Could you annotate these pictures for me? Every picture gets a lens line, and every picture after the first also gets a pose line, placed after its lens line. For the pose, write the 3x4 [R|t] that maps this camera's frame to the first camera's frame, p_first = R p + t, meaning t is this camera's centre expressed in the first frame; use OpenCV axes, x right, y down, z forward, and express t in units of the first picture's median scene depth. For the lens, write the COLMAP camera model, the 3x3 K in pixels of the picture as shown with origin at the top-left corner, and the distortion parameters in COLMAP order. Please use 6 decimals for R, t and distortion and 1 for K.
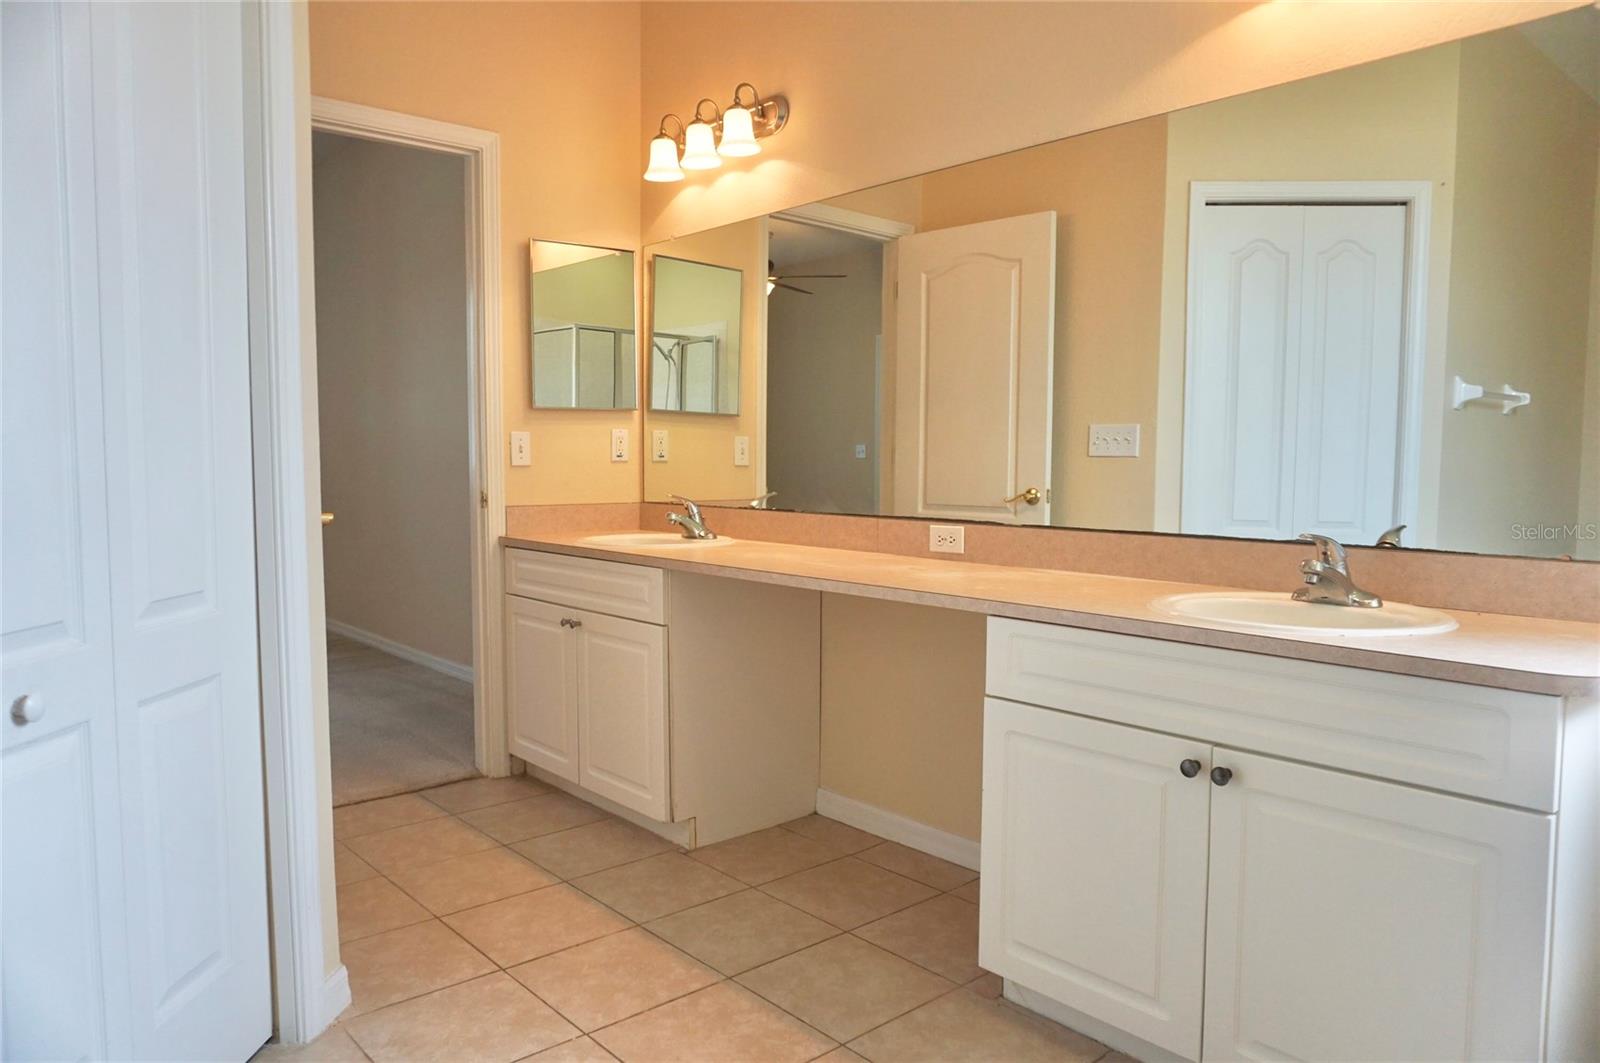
lens RADIAL K [[1062.3, 0, 800.0], [0, 1062.3, 531.5], [0, 0, 1]] dist [-0.034489, 0.000725]
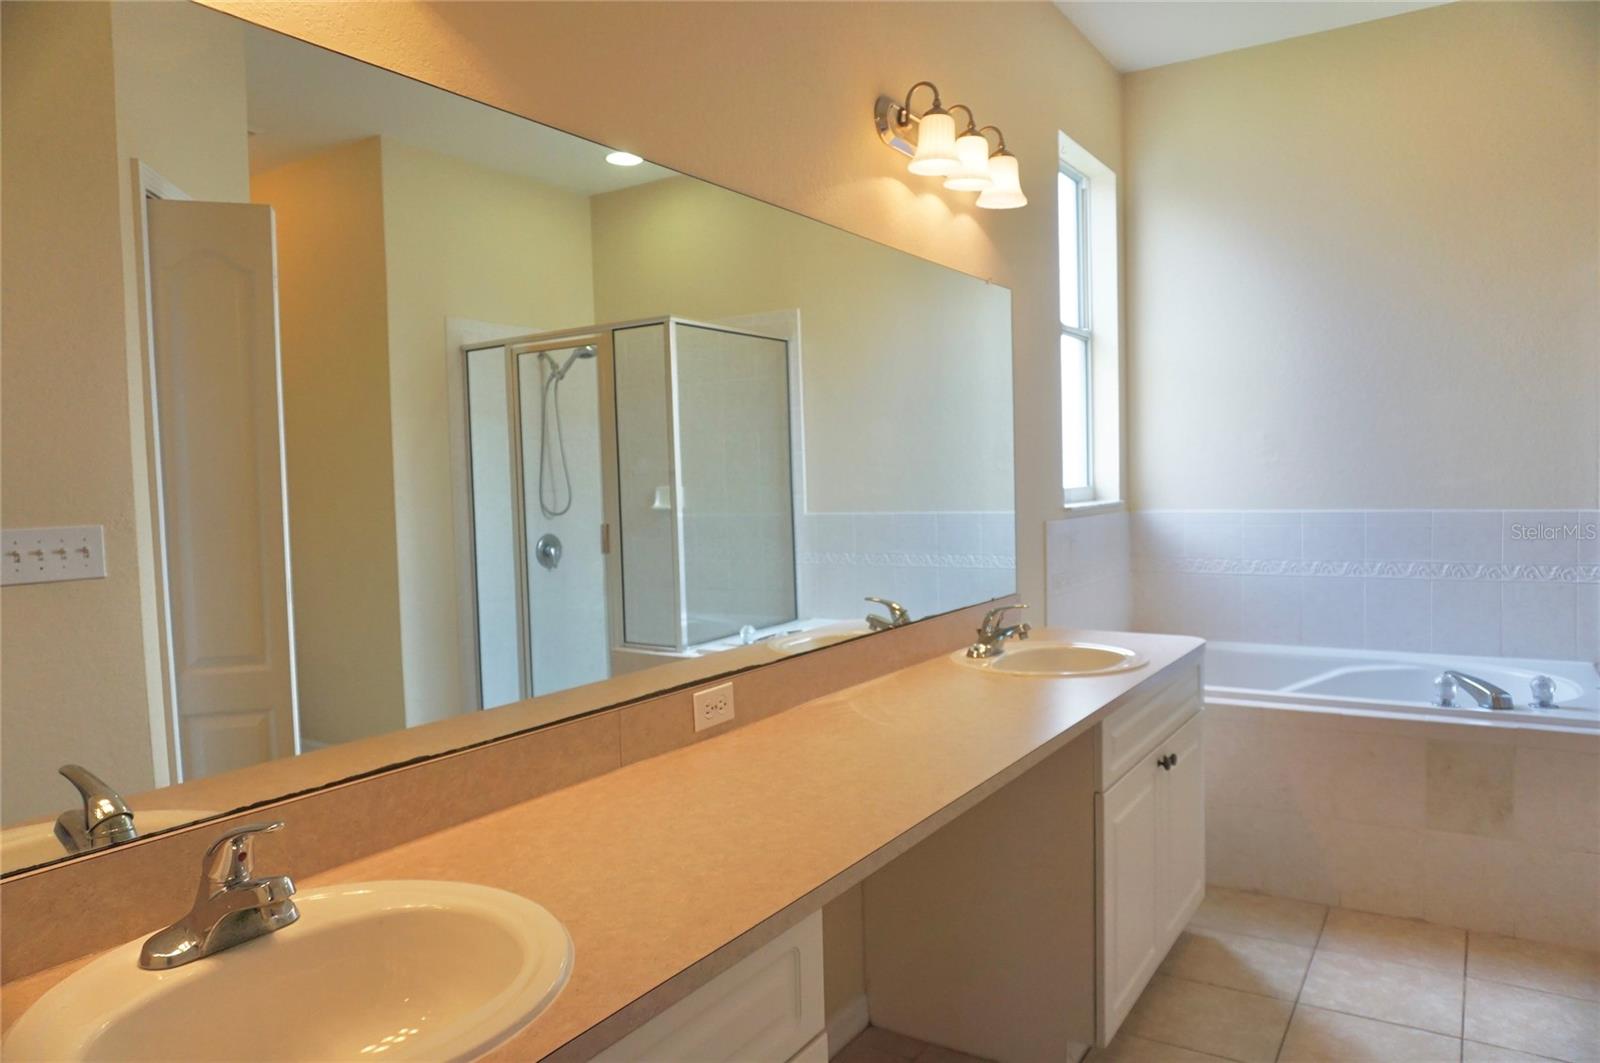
lens RADIAL K [[1062.3, 0, 800.0], [0, 1062.3, 531.5], [0, 0, 1]] dist [-0.034489, 0.000725]
pose [[-0.258725, -0.044814, 0.964911, -0.533956], [0.091636, 0.993279, 0.070702, -0.148443], [-0.961595, 0.106713, -0.252880, 1.097097]]
